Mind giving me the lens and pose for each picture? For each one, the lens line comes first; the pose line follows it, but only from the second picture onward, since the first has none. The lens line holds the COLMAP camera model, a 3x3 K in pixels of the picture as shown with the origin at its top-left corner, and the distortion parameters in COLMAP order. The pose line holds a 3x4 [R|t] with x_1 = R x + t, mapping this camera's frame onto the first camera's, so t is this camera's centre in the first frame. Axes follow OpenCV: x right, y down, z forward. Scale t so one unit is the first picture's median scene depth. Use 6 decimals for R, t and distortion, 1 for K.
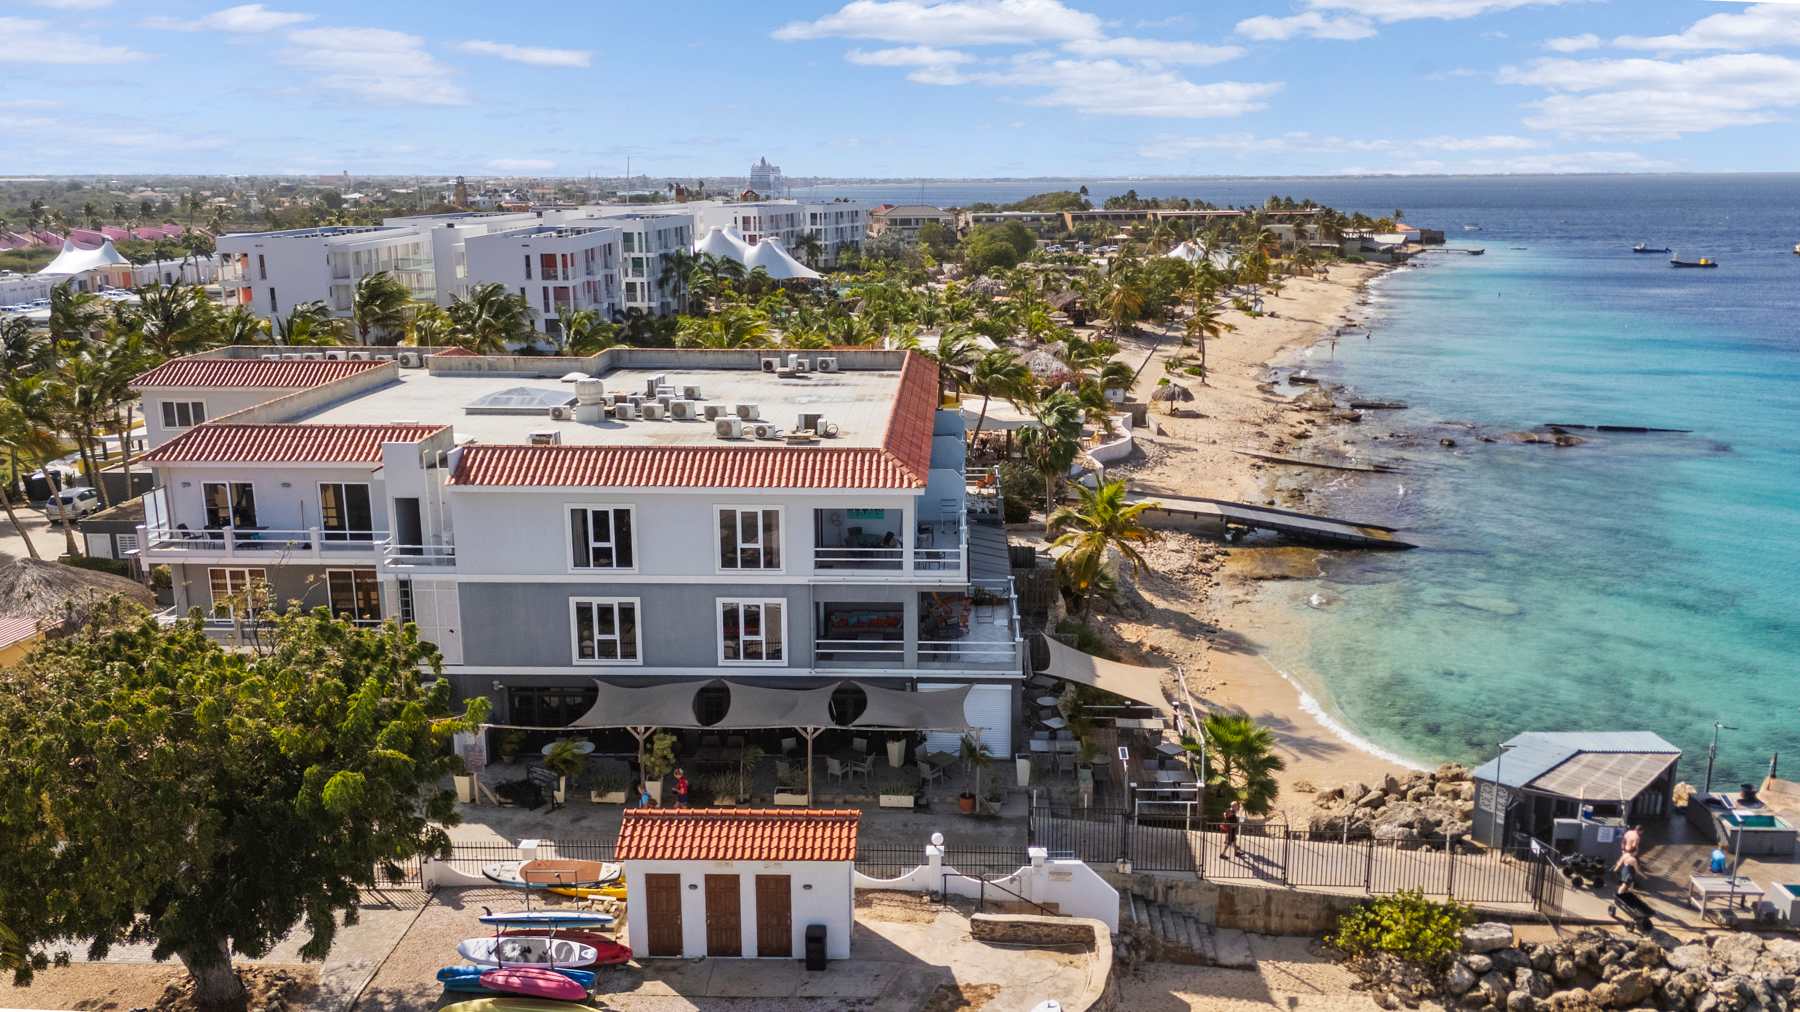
lens RADIAL K [[1405.1, 0, 900.0], [0, 1405.1, 506.0], [0, 0, 1]] dist [0.043807, -0.001843]
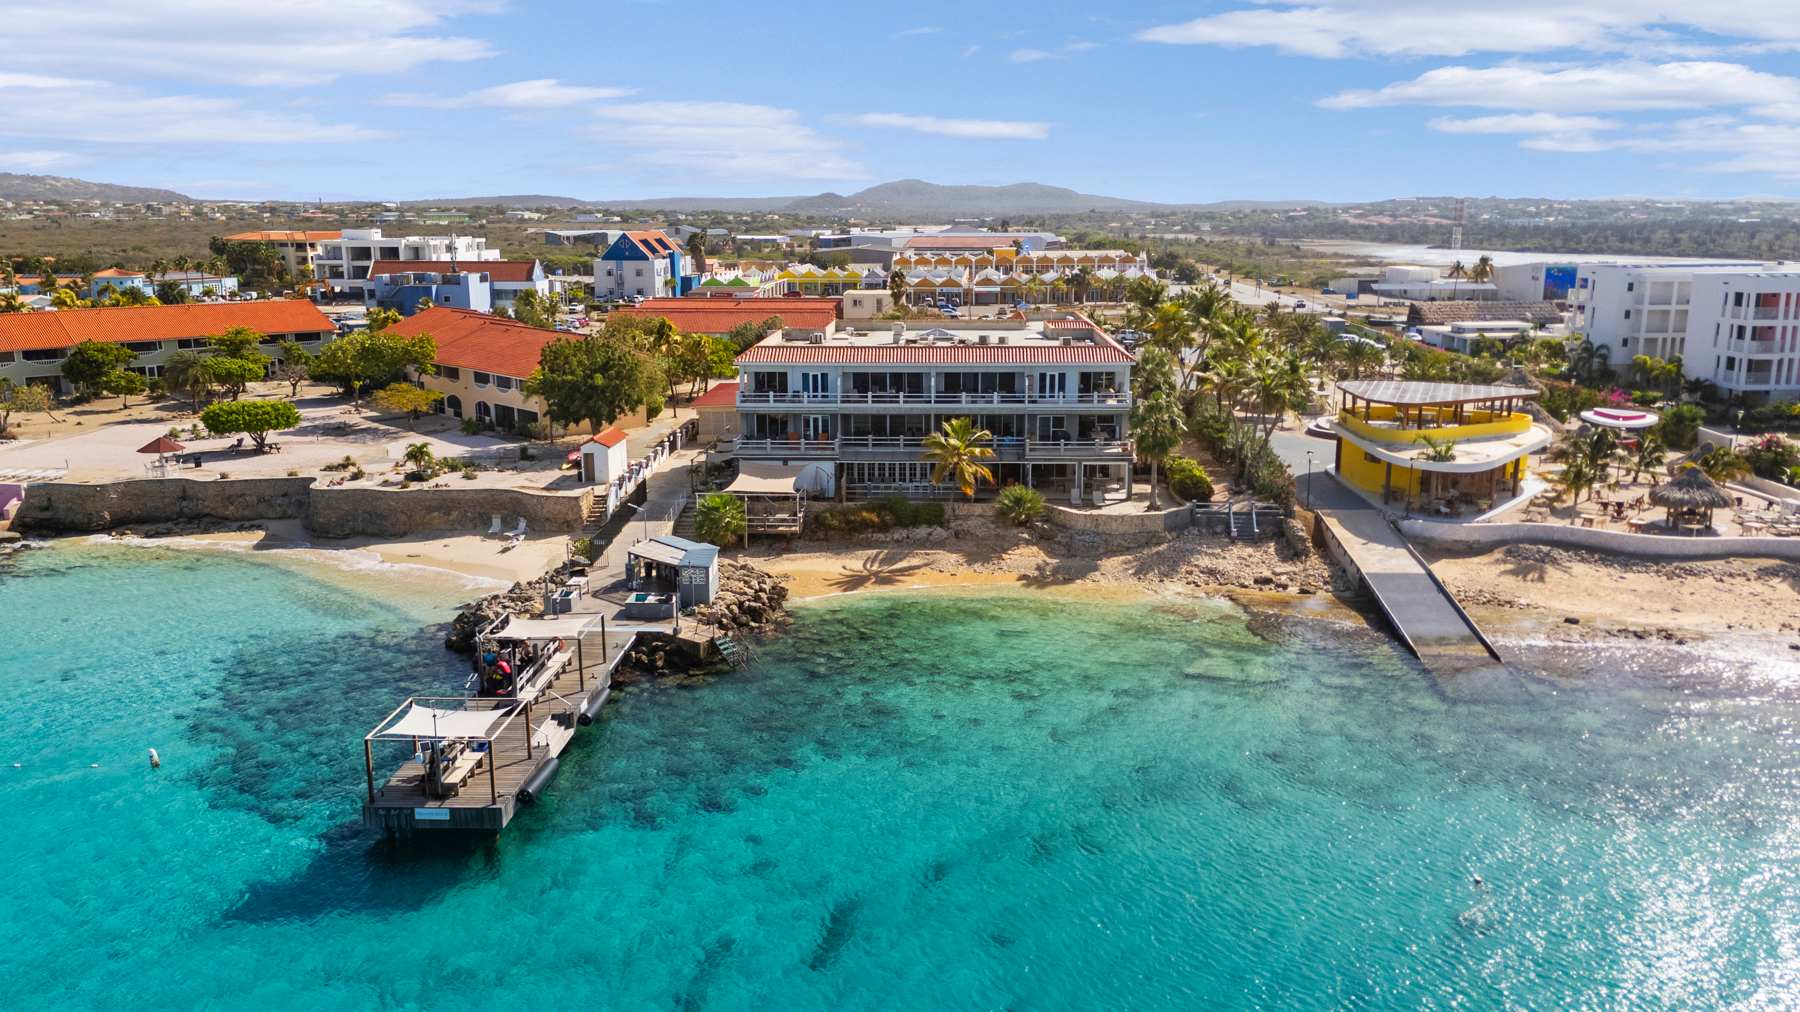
lens RADIAL K [[1364.8, 0, 900.0], [0, 1364.8, 506.0], [0, 0, 1]] dist [0.123044, -0.118957]
pose [[0.003286, 0.213518, -0.976934, 2.167116], [-0.227365, 0.951512, 0.207197, -0.301103], [0.973804, 0.221439, 0.051673, 1.155760]]
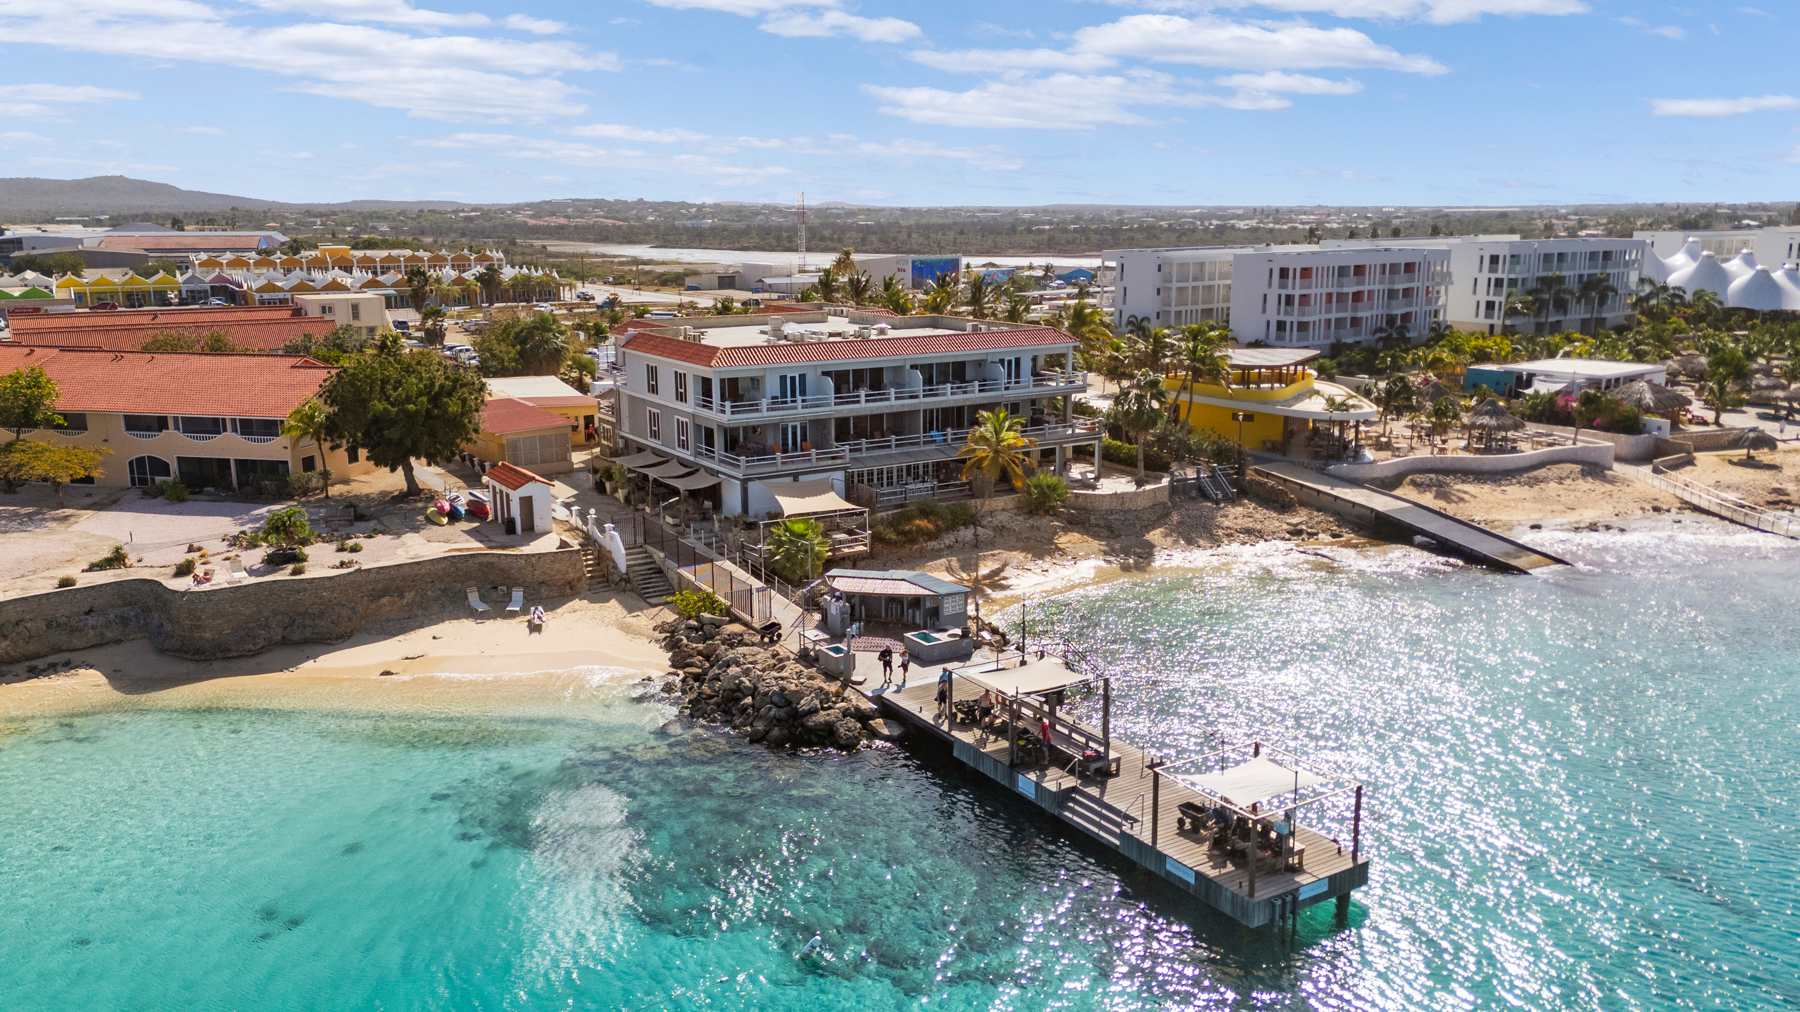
lens RADIAL K [[1405.1, 0, 900.0], [0, 1405.1, 506.0], [0, 0, 1]] dist [0.043807, -0.001843]
pose [[0.564963, 0.171378, -0.807122, 1.696200], [-0.185768, 0.979497, 0.077946, -0.023852], [0.803932, 0.105901, 0.585216, 0.092154]]
